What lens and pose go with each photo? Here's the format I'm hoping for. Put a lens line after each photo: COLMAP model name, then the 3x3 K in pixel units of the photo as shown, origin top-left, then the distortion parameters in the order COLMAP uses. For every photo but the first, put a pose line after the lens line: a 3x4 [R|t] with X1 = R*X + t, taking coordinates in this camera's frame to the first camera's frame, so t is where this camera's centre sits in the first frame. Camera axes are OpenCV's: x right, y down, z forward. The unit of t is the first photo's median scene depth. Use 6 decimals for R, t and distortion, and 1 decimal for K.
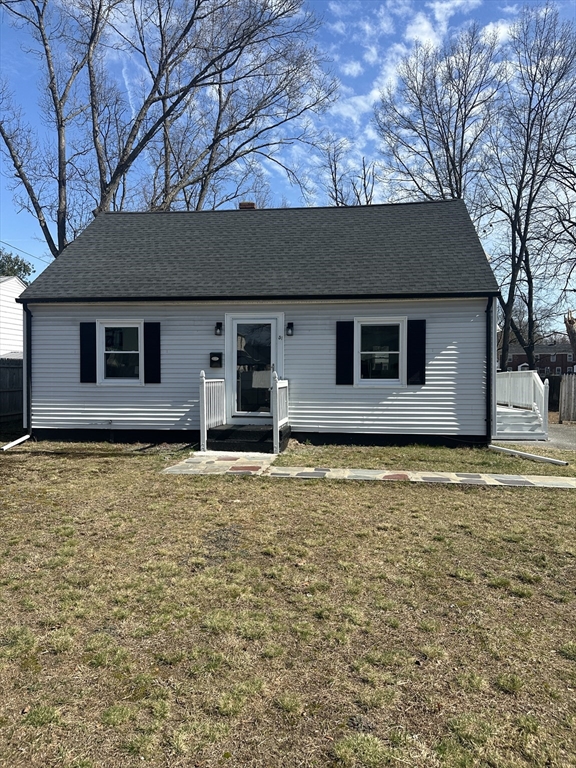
lens RADIAL K [[556.0, 0, 288.0], [0, 556.0, 384.0], [0, 0, 1]] dist [0.082742, -0.081918]
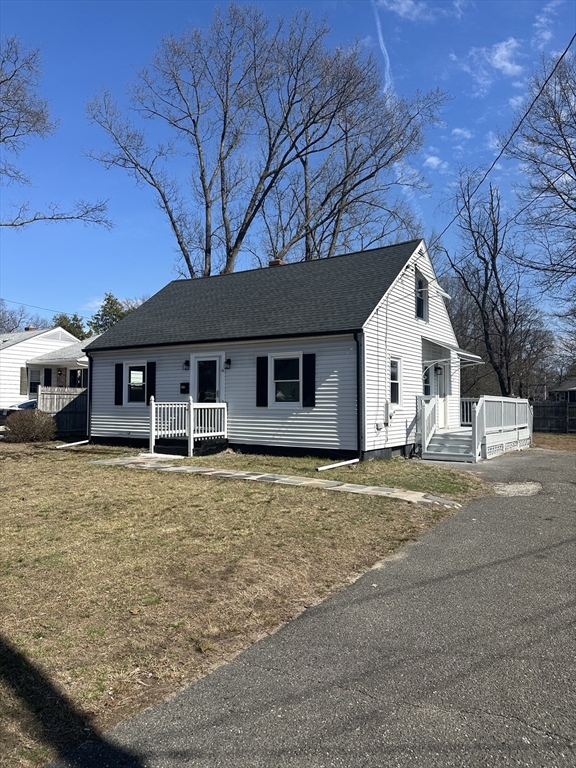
lens RADIAL K [[556.0, 0, 288.0], [0, 556.0, 384.0], [0, 0, 1]] dist [0.082742, -0.081918]
pose [[0.897075, -0.014408, -0.441643, 0.709322], [-0.005333, 0.999042, -0.043425, 0.004349], [0.441846, 0.041310, 0.896139, -0.106573]]
